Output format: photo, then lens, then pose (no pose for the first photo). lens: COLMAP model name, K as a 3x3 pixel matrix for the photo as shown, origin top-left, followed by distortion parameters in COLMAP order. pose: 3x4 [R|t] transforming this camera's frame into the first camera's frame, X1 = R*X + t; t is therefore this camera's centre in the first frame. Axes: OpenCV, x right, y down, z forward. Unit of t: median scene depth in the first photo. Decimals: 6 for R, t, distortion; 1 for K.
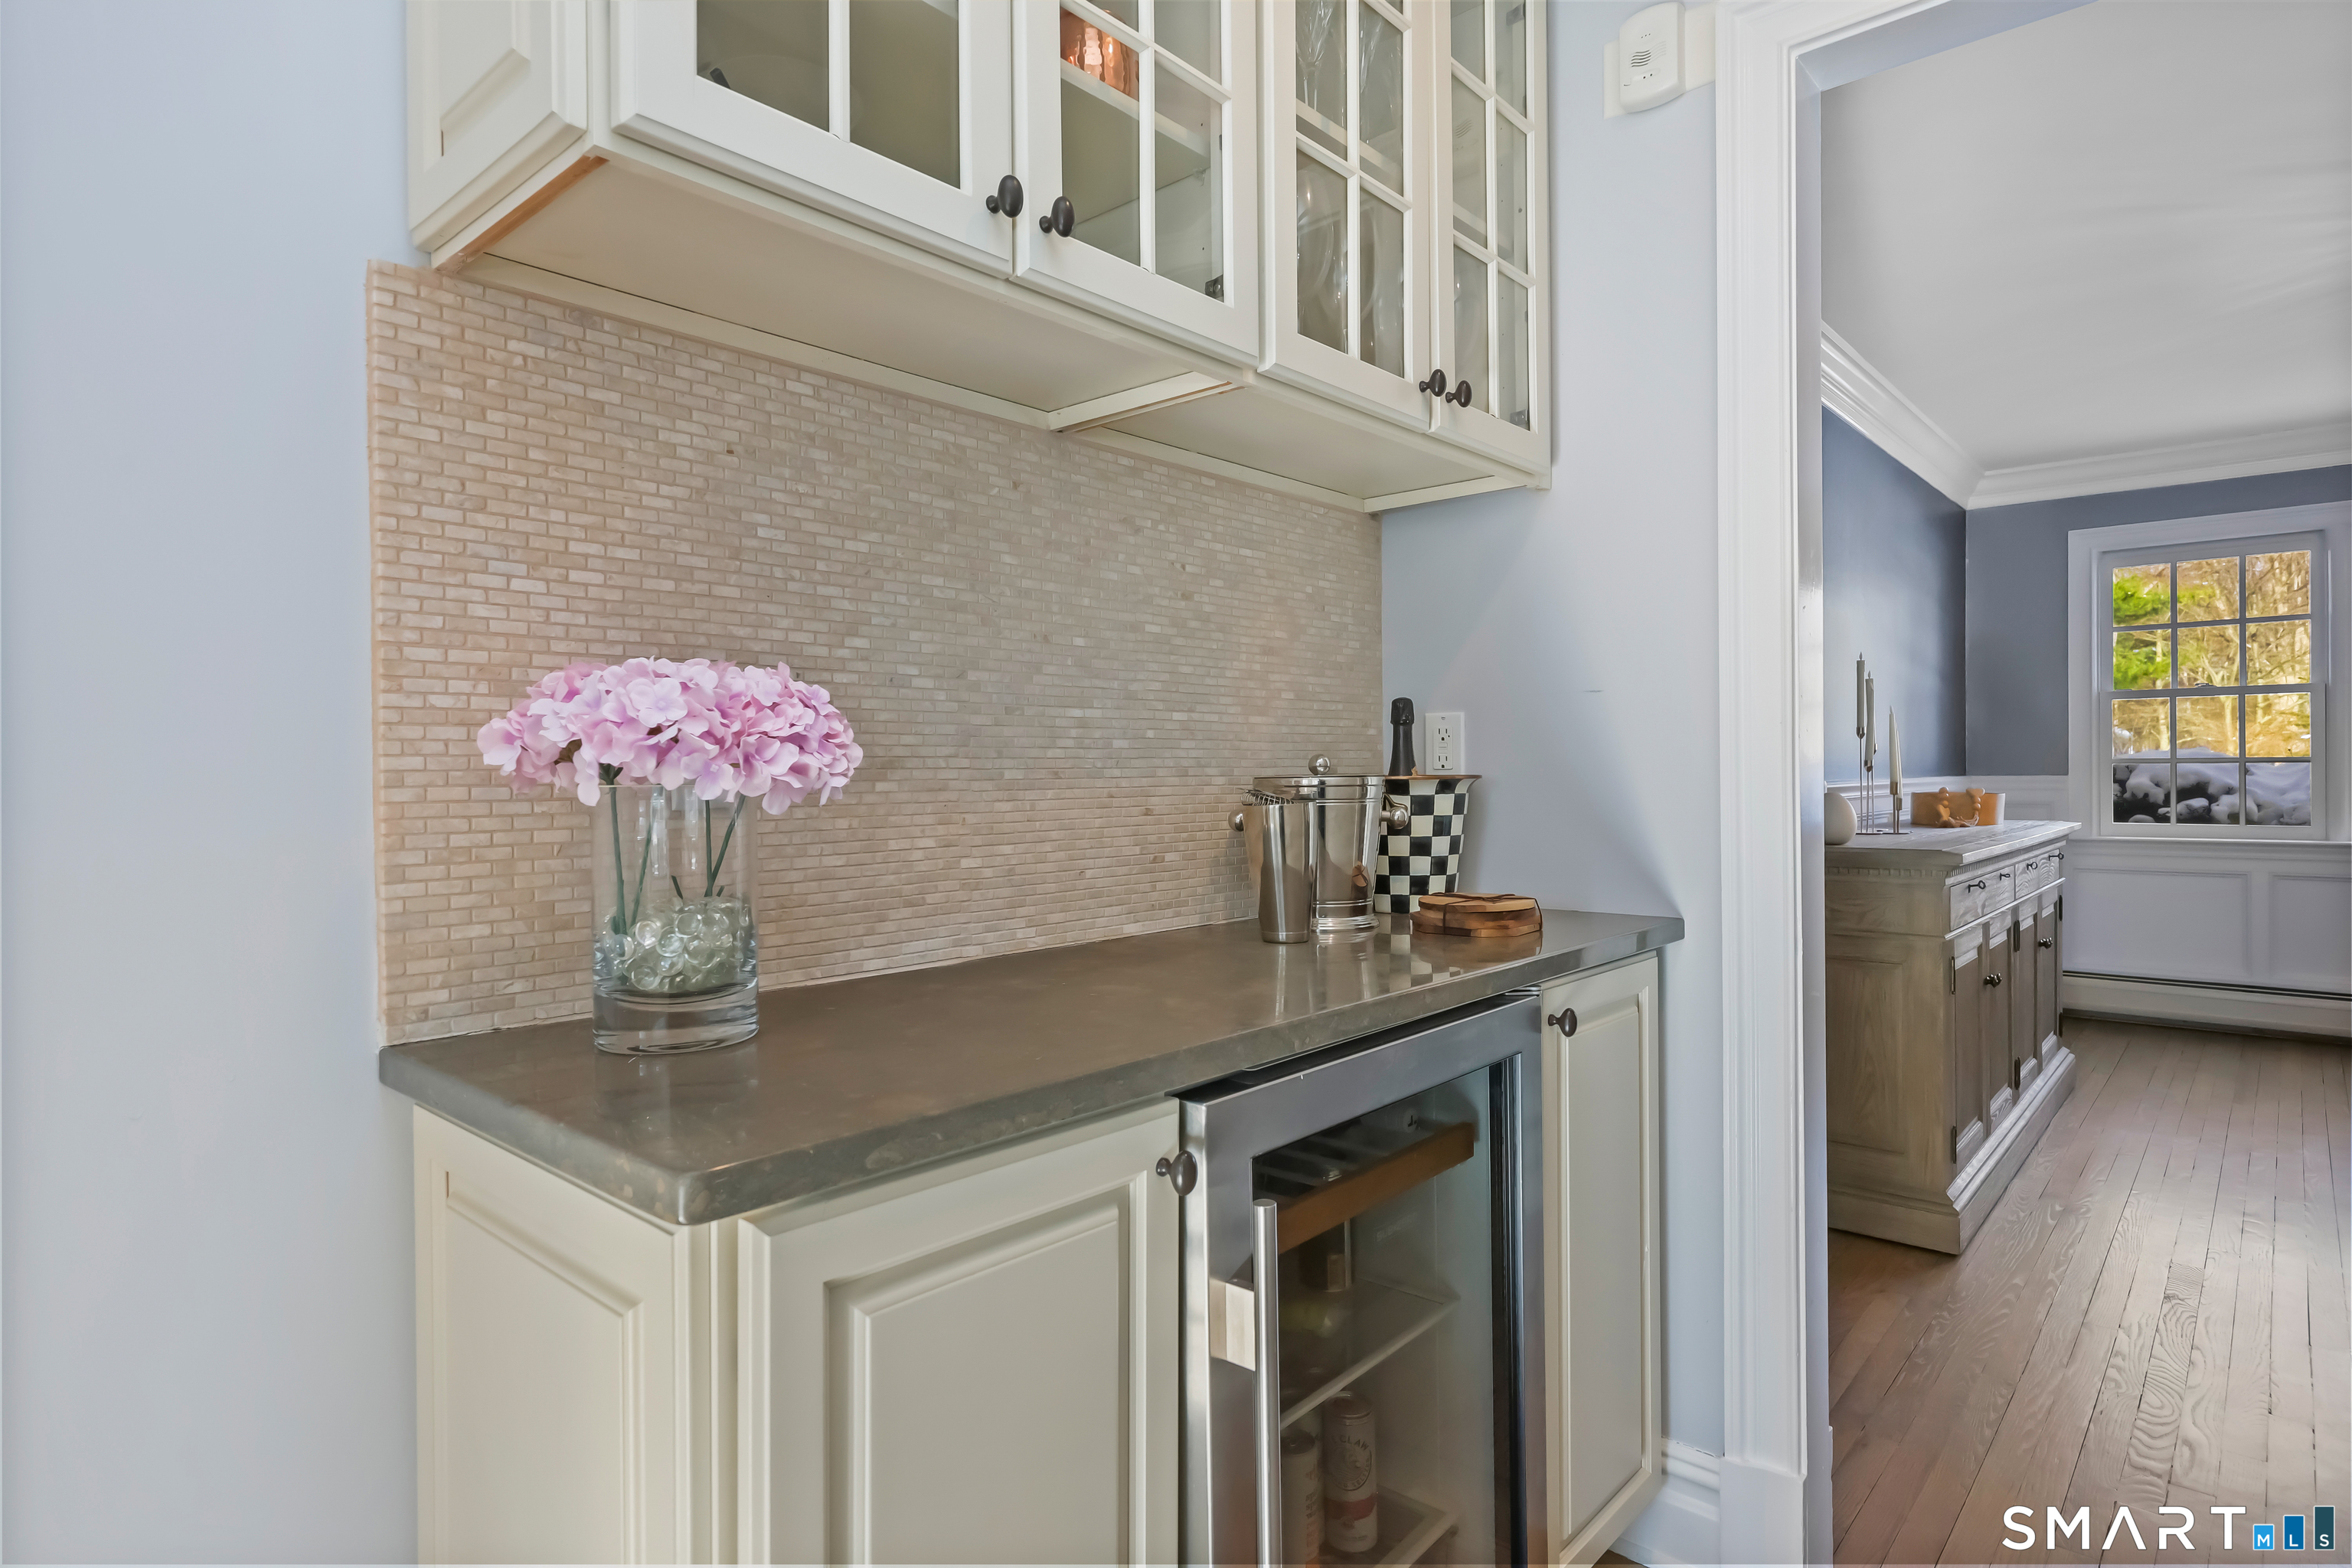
lens RADIAL K [[1251.1, 0, 1172.2], [0, 1251.1, 789.7], [0, 0, 1]] dist [0.001038, 0.000336]
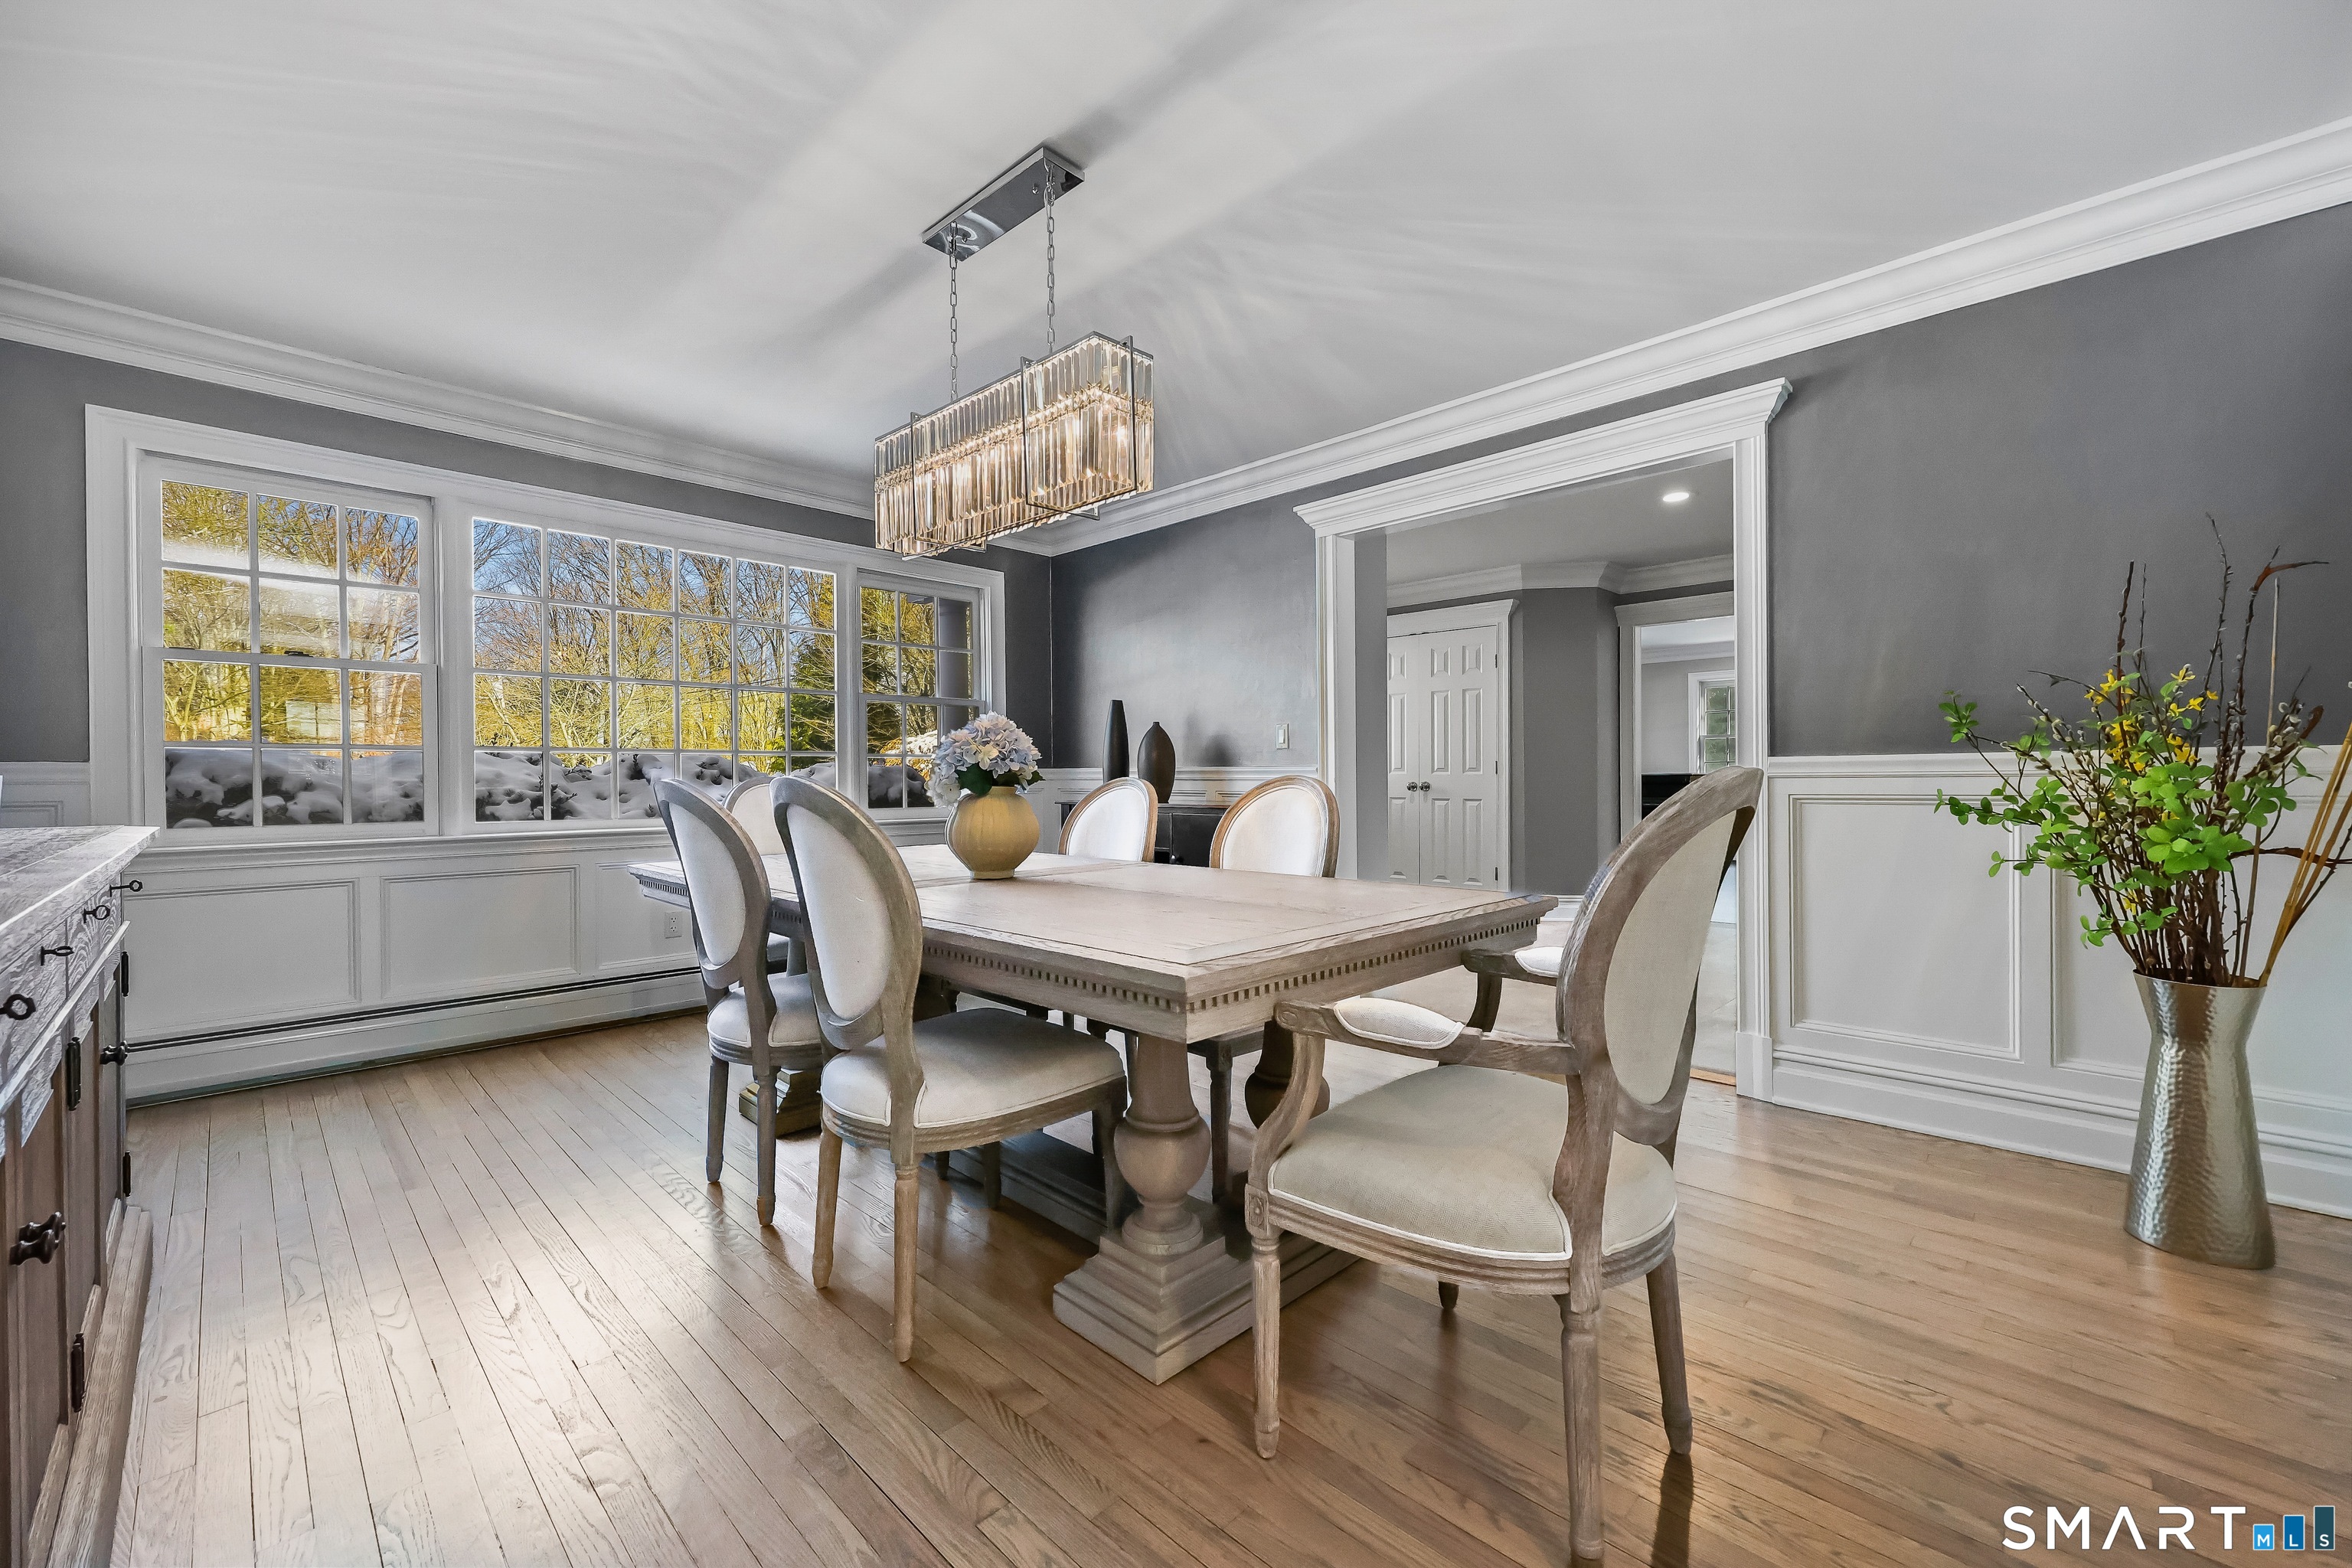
lens RADIAL K [[946.7, 0, 1173.0], [0, 946.7, 783.3], [0, 0, 1]] dist [0.000756, 0.000708]
pose [[0.057795, 0.007090, 0.998303, 0.233305], [0.018187, 0.999801, -0.008153, 0.015538], [-0.998163, 0.018627, 0.057655, 0.381006]]
